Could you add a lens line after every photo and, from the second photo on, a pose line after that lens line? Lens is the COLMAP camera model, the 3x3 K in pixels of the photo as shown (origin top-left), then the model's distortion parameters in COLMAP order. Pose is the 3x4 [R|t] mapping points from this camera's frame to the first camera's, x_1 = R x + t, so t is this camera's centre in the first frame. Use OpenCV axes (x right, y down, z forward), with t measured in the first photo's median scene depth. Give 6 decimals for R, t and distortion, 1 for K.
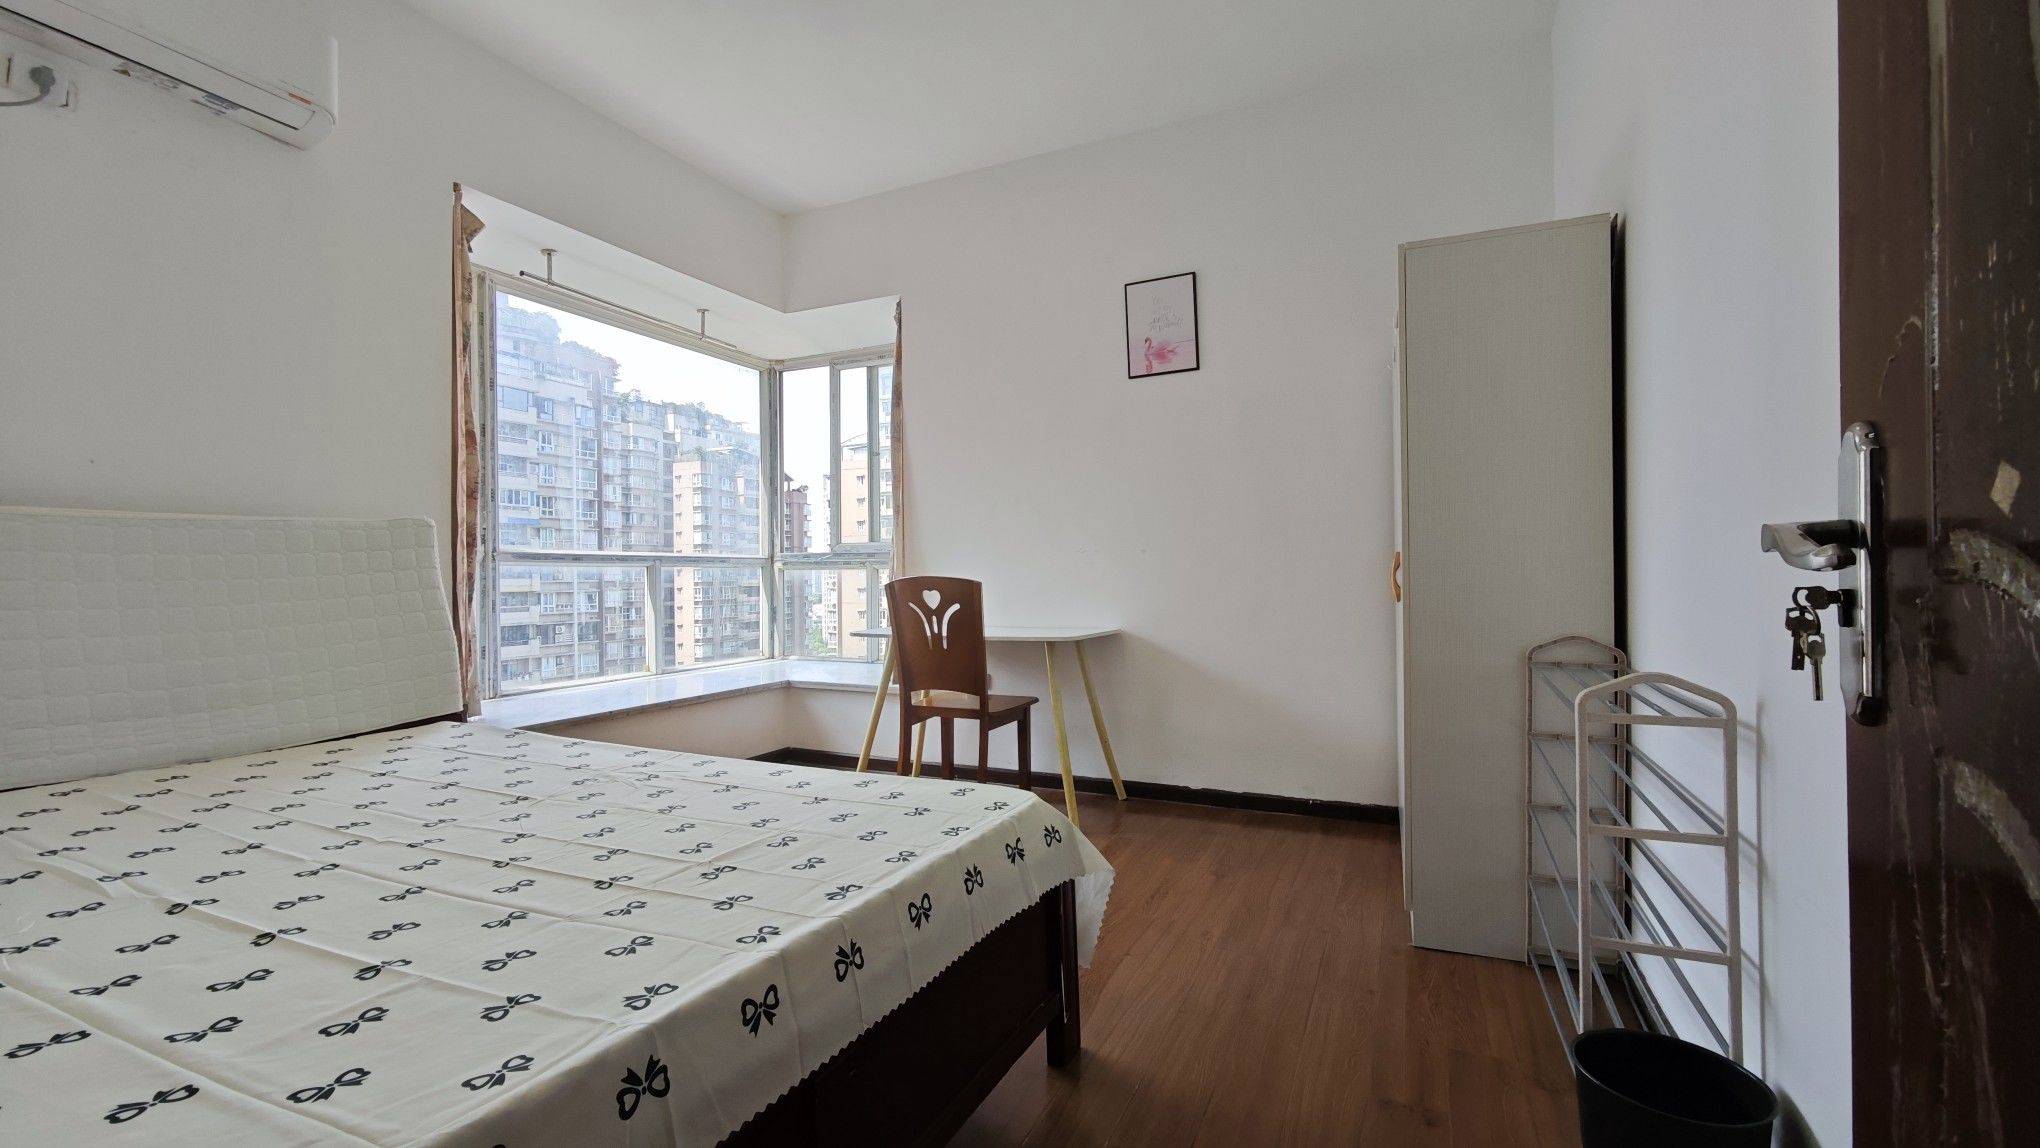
lens RADIAL K [[847.6, 0, 1020.0], [0, 847.6, 574.0], [0, 0, 1]] dist [-0.009642, 0.004765]
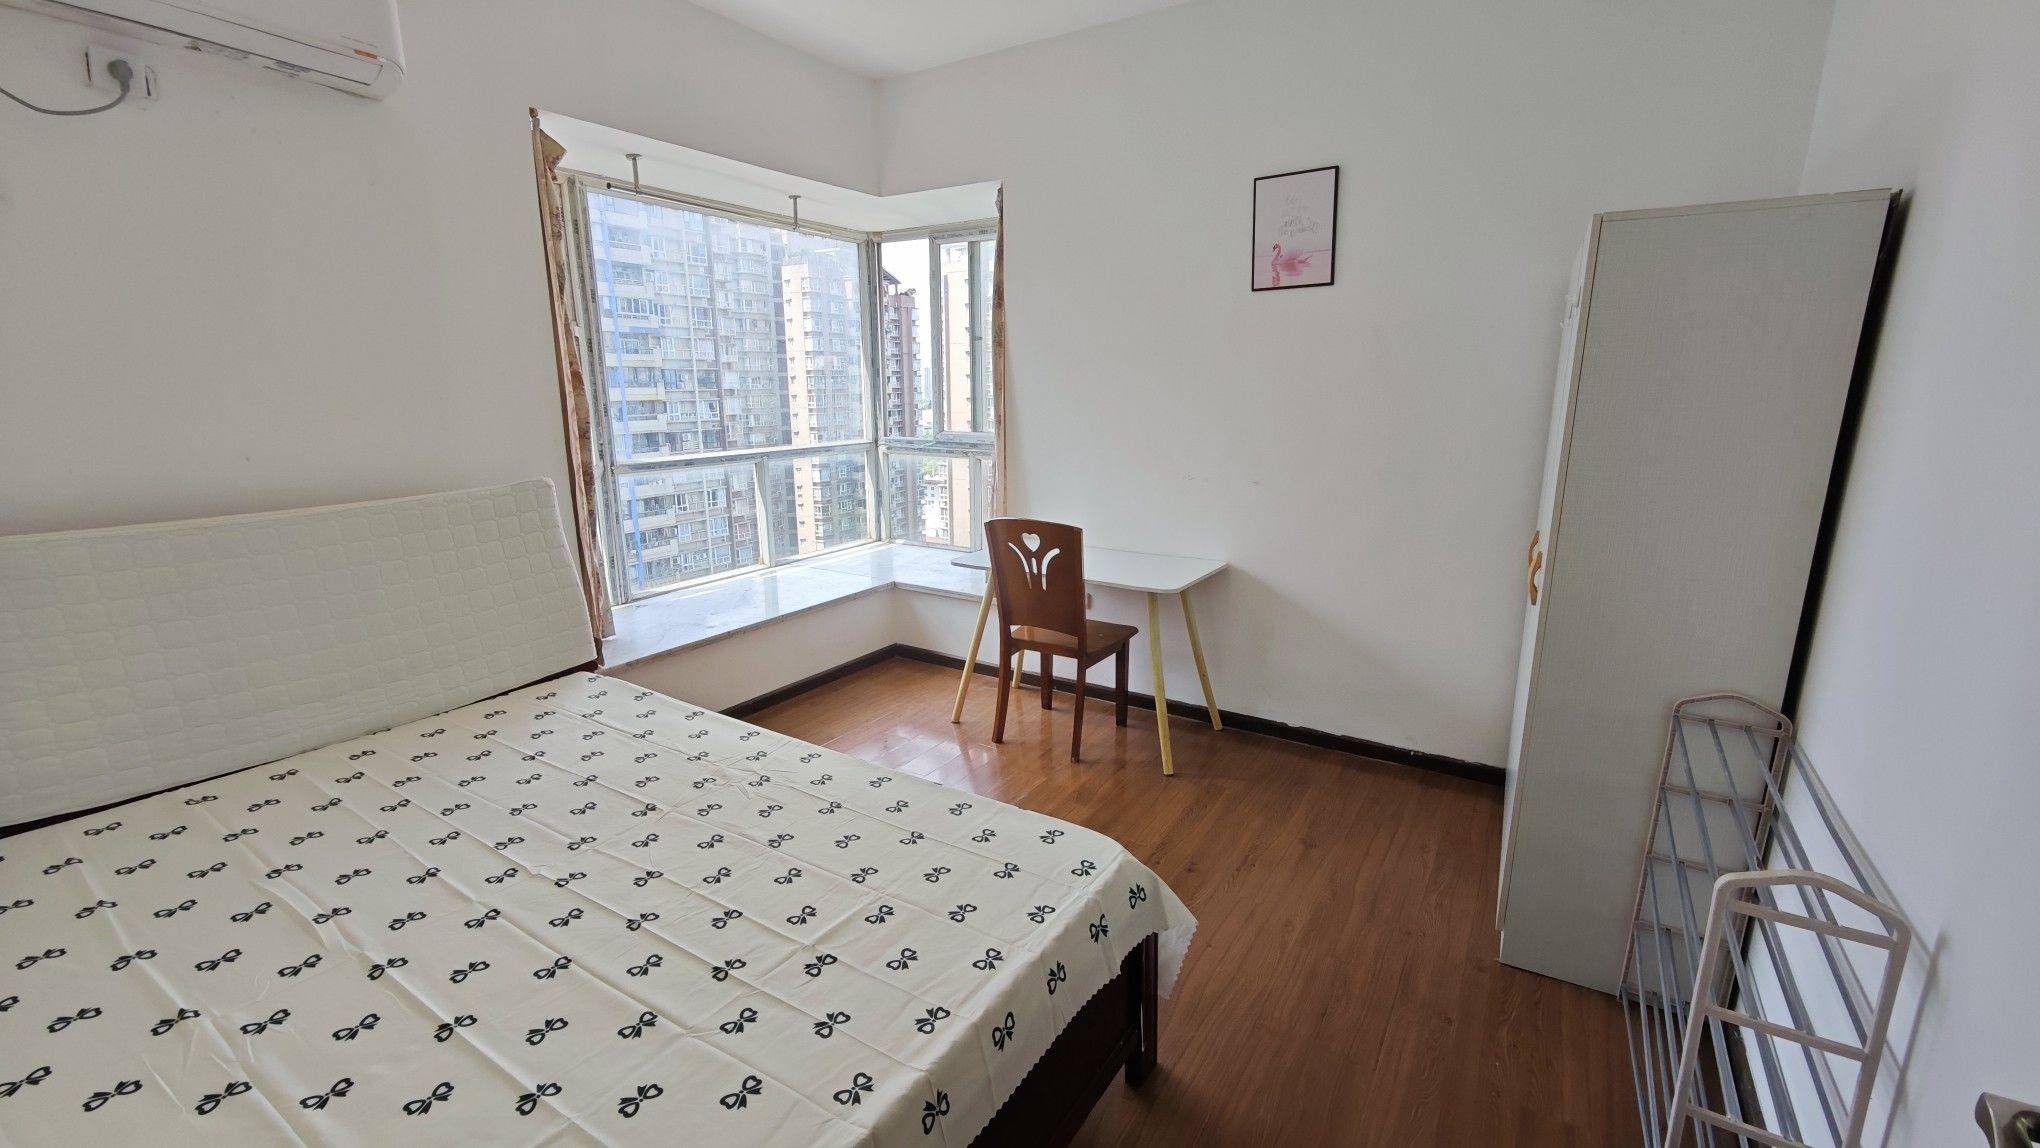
lens RADIAL K [[847.6, 0, 1020.0], [0, 847.6, 574.0], [0, 0, 1]] dist [-0.009642, 0.004765]
pose [[0.991839, 0.034069, -0.122859, 0.004628], [-0.005825, 0.974738, 0.223274, -0.139057], [0.127362, -0.220736, 0.966982, 0.035226]]
